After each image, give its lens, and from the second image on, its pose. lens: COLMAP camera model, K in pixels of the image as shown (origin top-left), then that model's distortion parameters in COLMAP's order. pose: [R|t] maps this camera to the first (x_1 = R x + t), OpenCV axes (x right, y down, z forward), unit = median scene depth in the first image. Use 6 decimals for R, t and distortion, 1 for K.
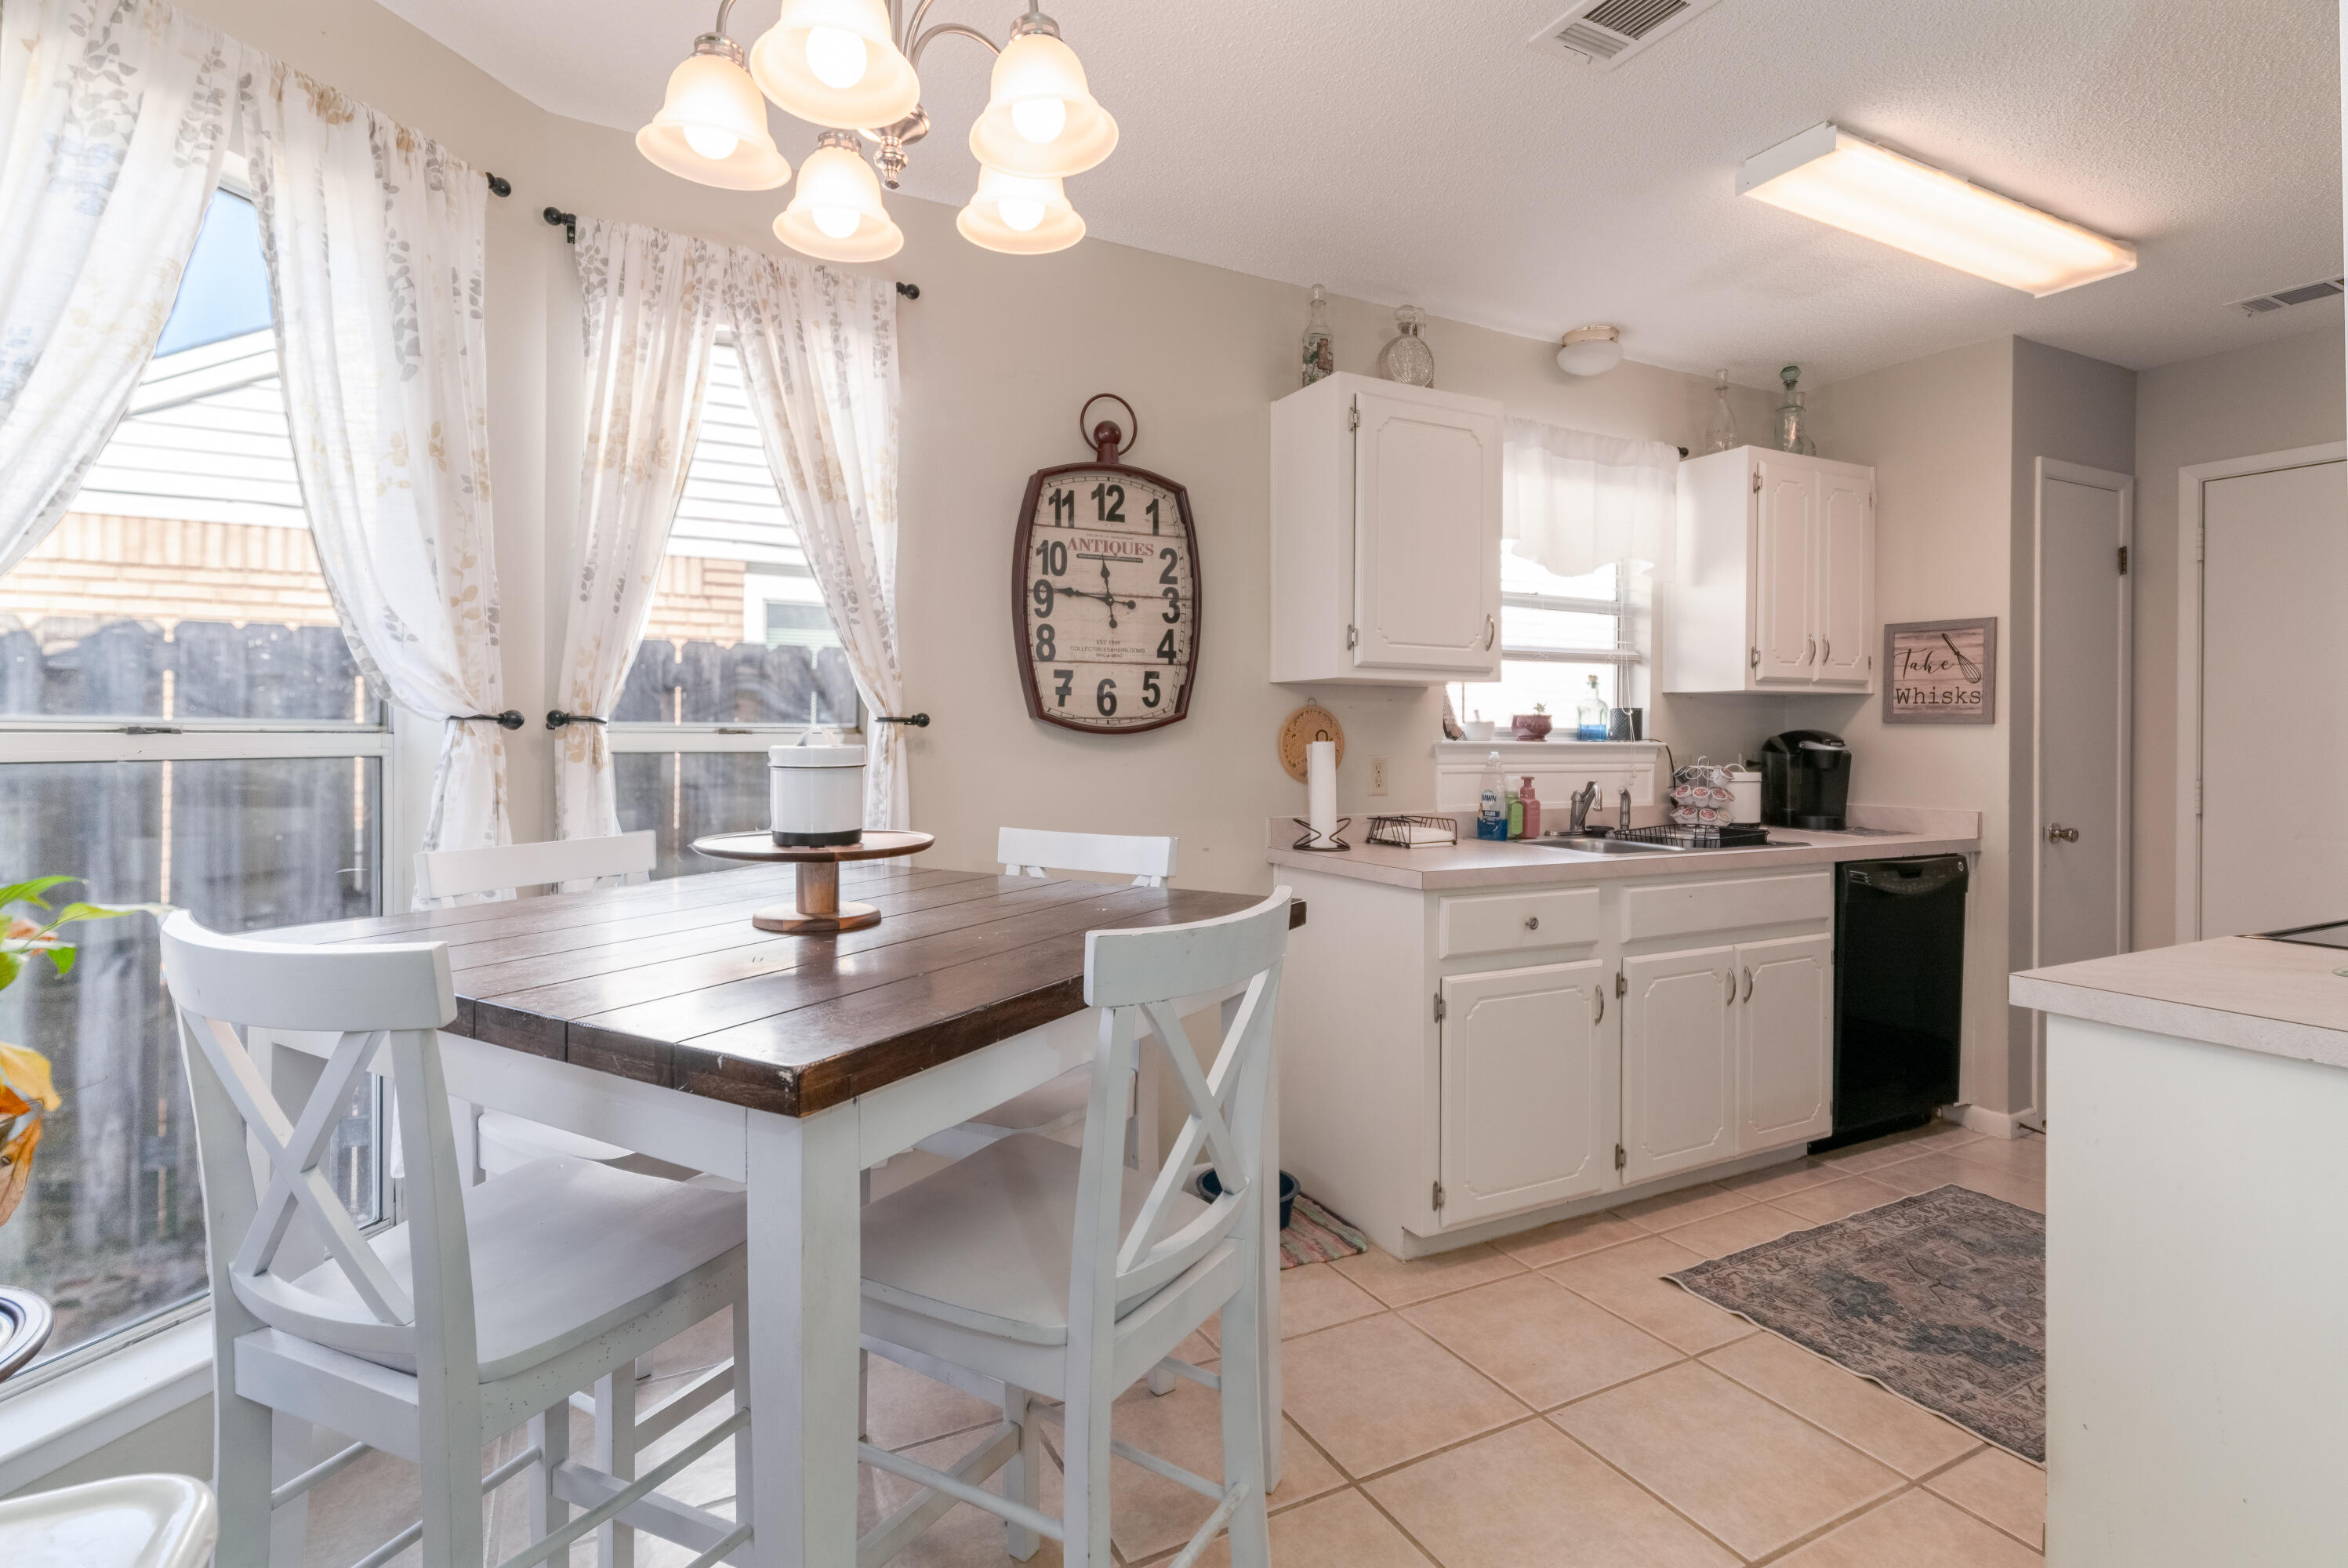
lens RADIAL K [[1124.9, 0, 1144.0], [0, 1124.9, 731.8], [0, 0, 1]] dist [0.003029, 0.000369]
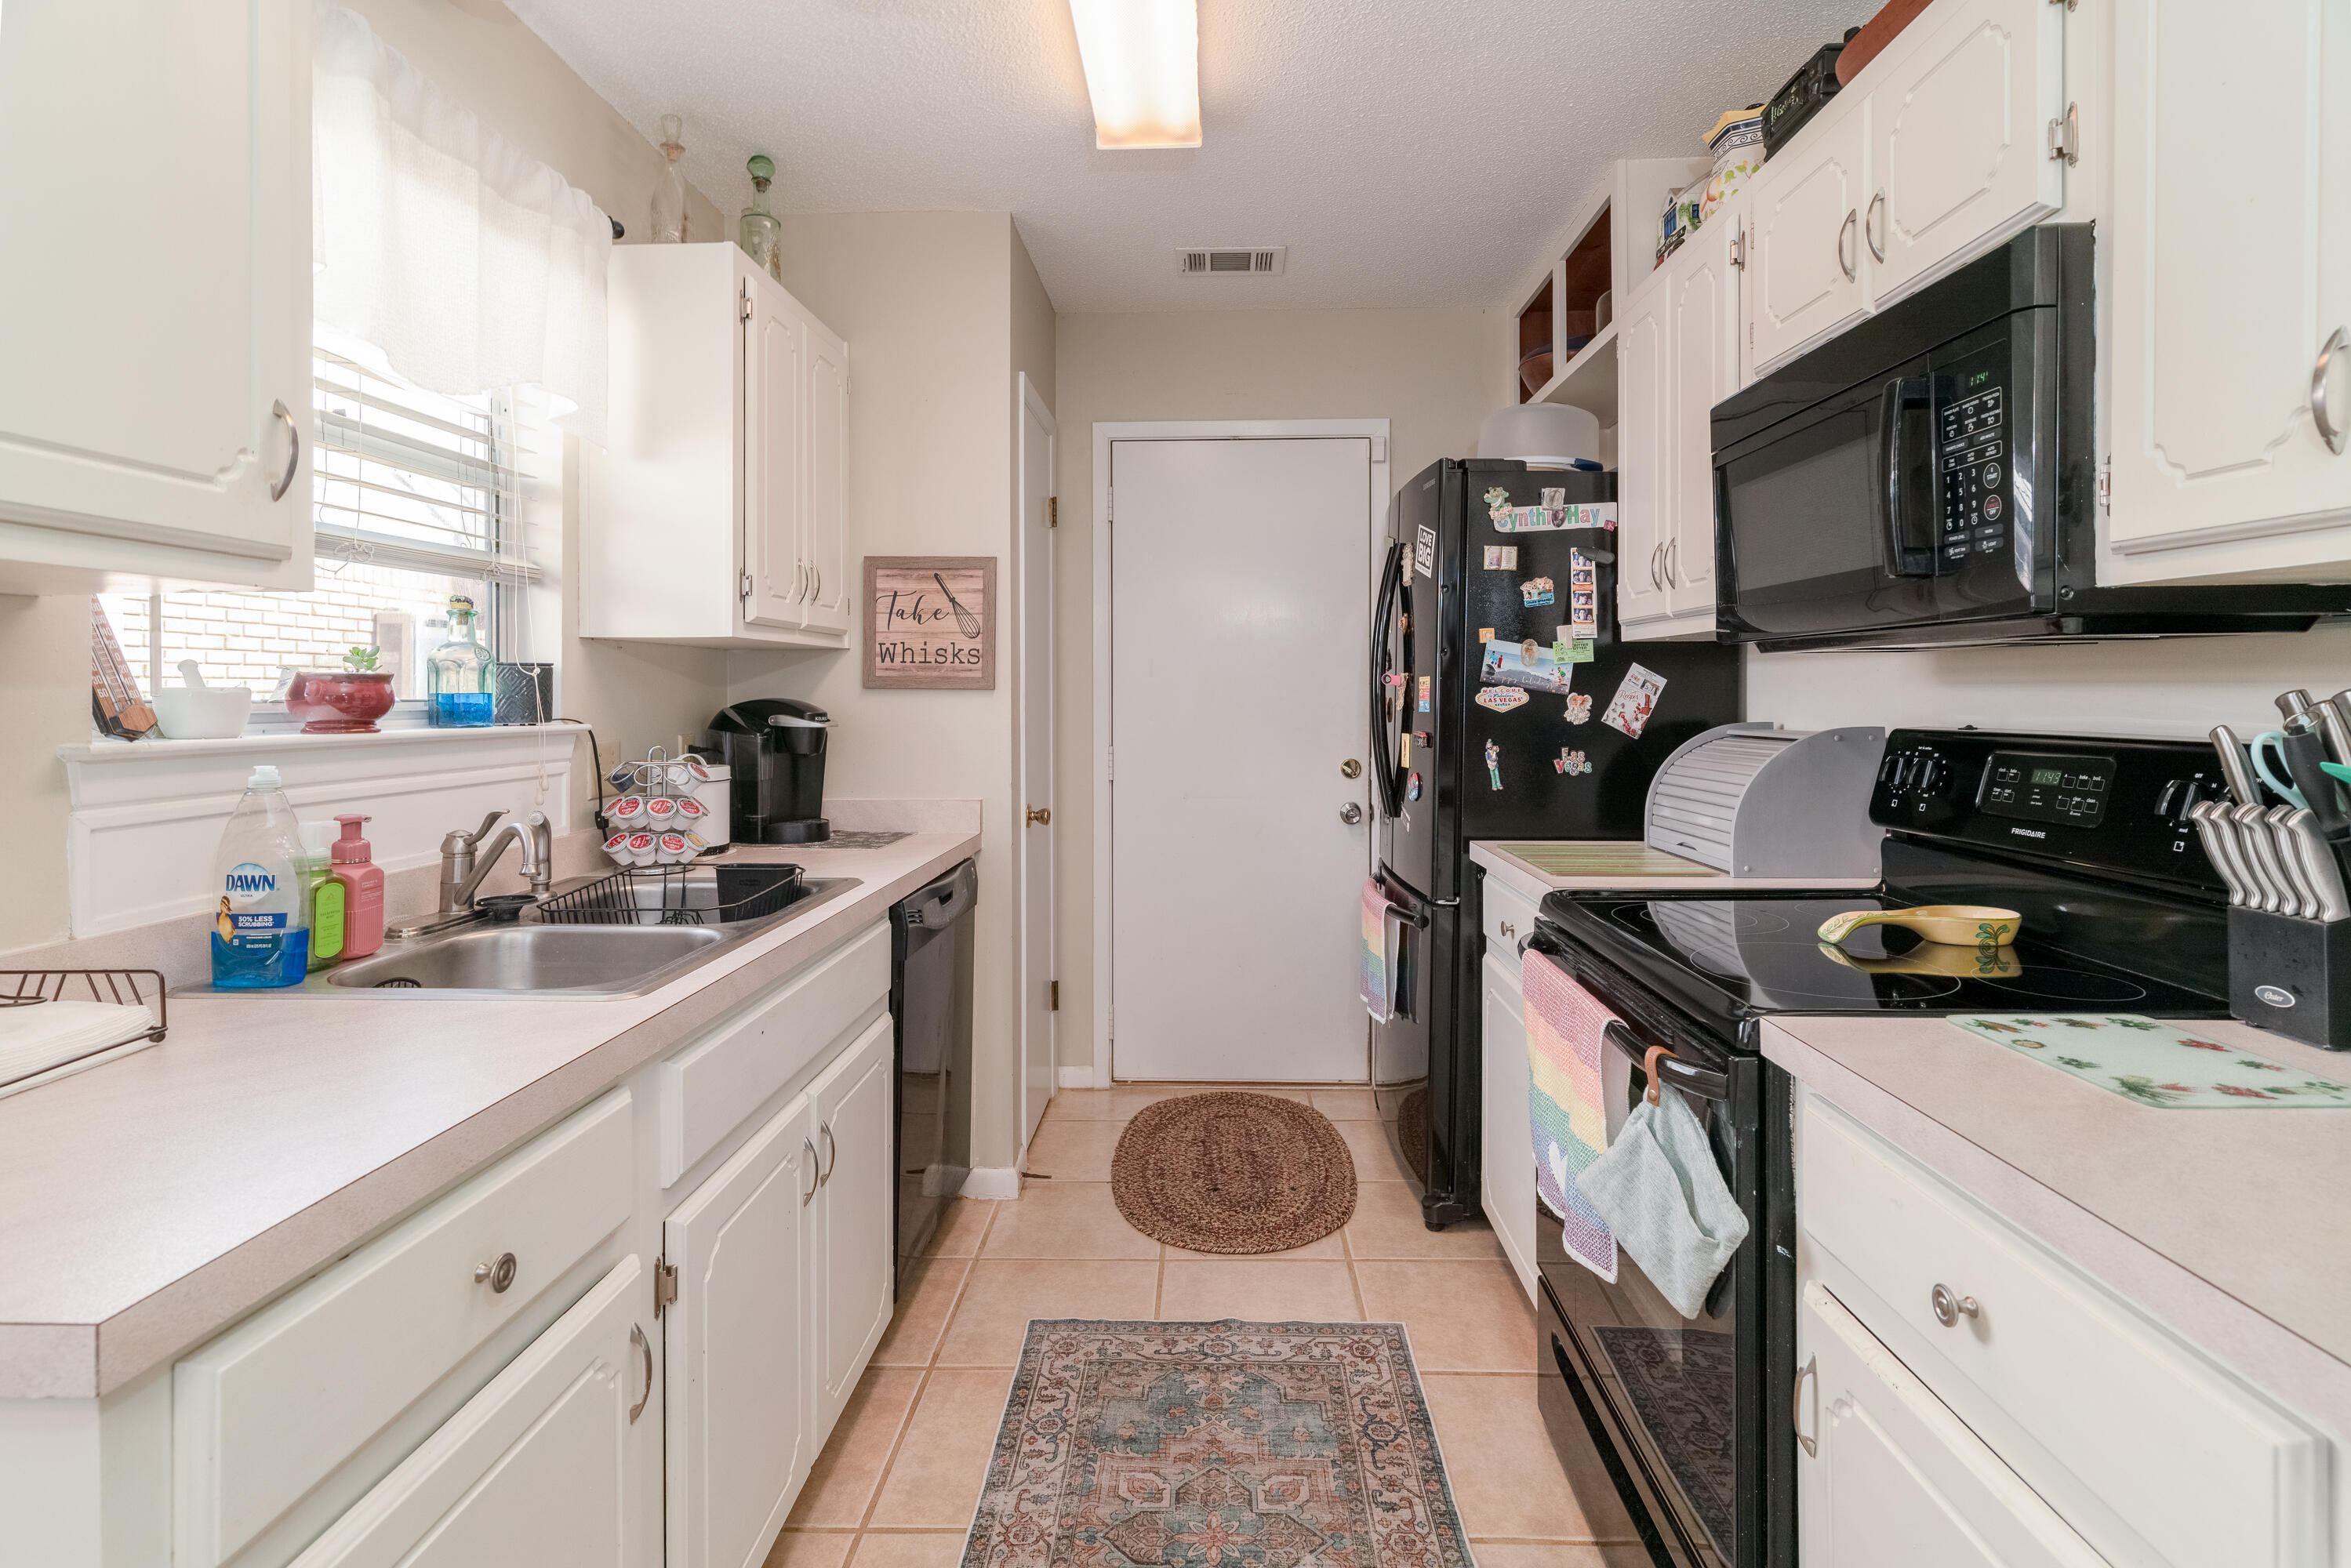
lens RADIAL K [[1132.9, 0, 1188.9], [0, 1132.9, 692.8], [0, 0, 1]] dist [-0.001178, -0.000043]
pose [[0.472099, -0.007570, 0.881513, 0.124914], [0.004278, 0.999971, 0.006296, -0.011079], [-0.881535, 0.000799, 0.472117, 0.588384]]
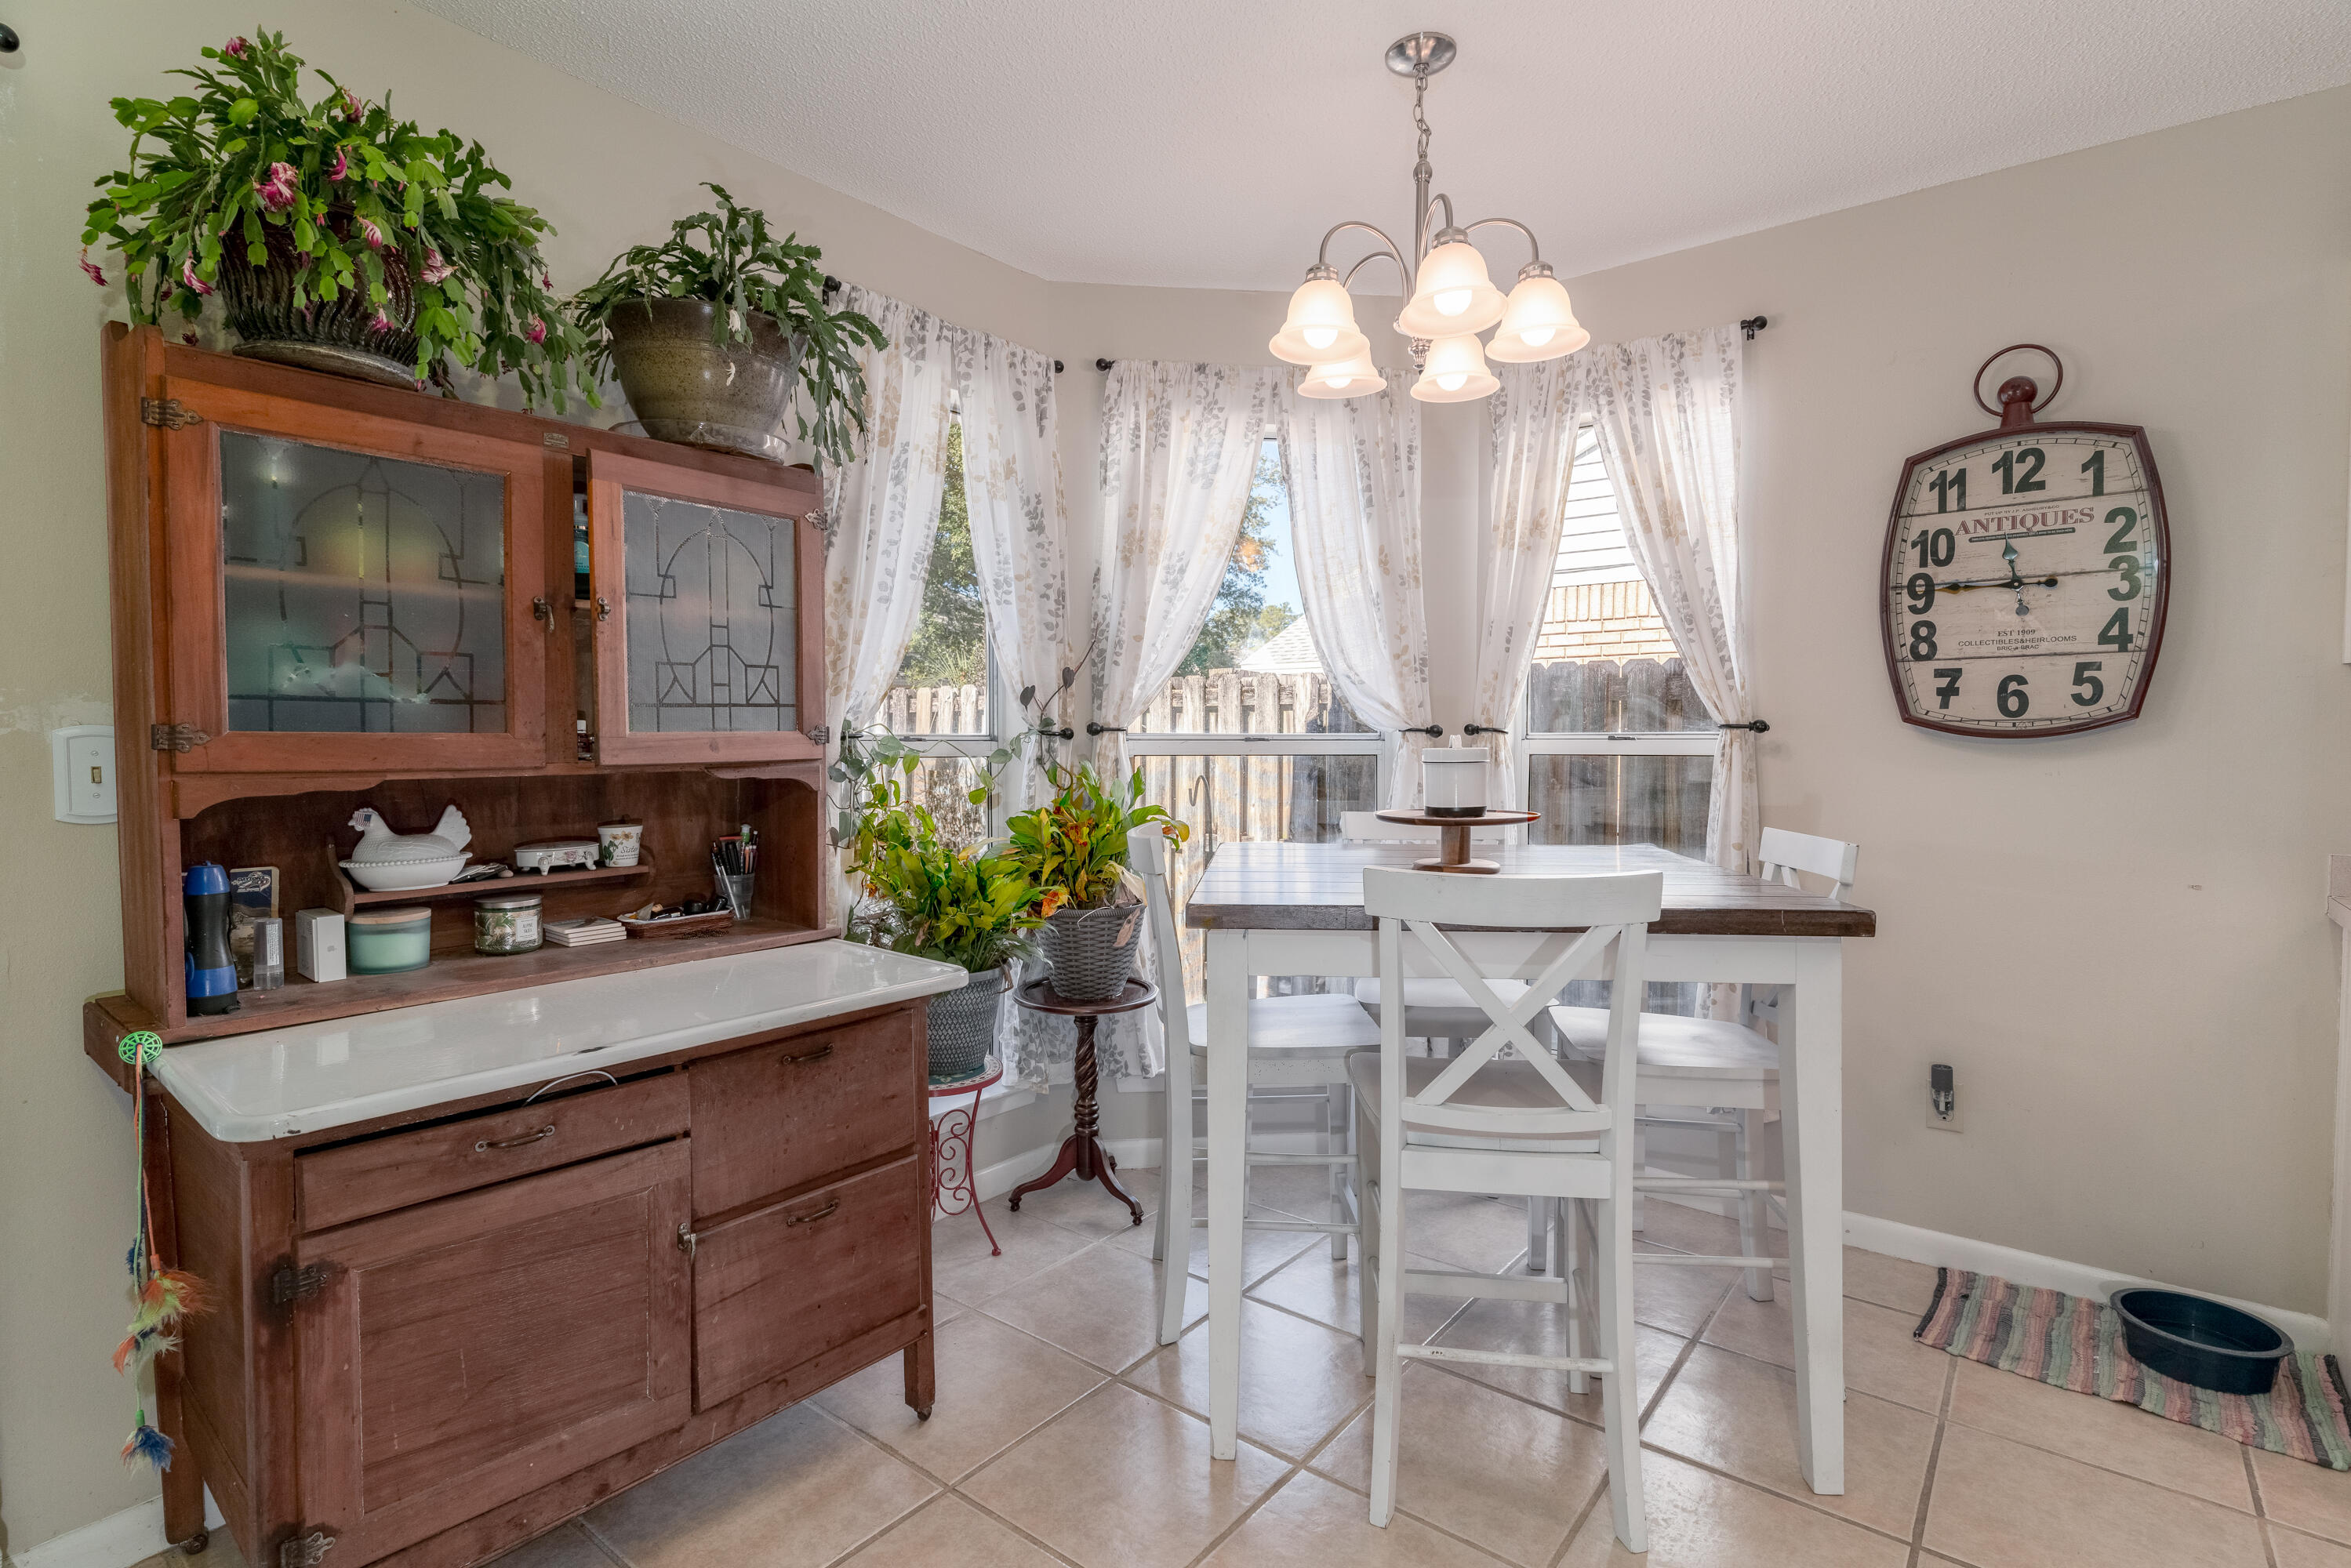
lens RADIAL K [[1146.4, 0, 1175.5], [0, 1146.4, 784.0], [0, 0, 1]] dist [0.002831, 0.000353]
pose [[0.414556, 0.027280, -0.909615, 0.499159], [0.001905, 0.999522, 0.030844, 0.008685], [0.910022, -0.014520, 0.414306, 0.037556]]
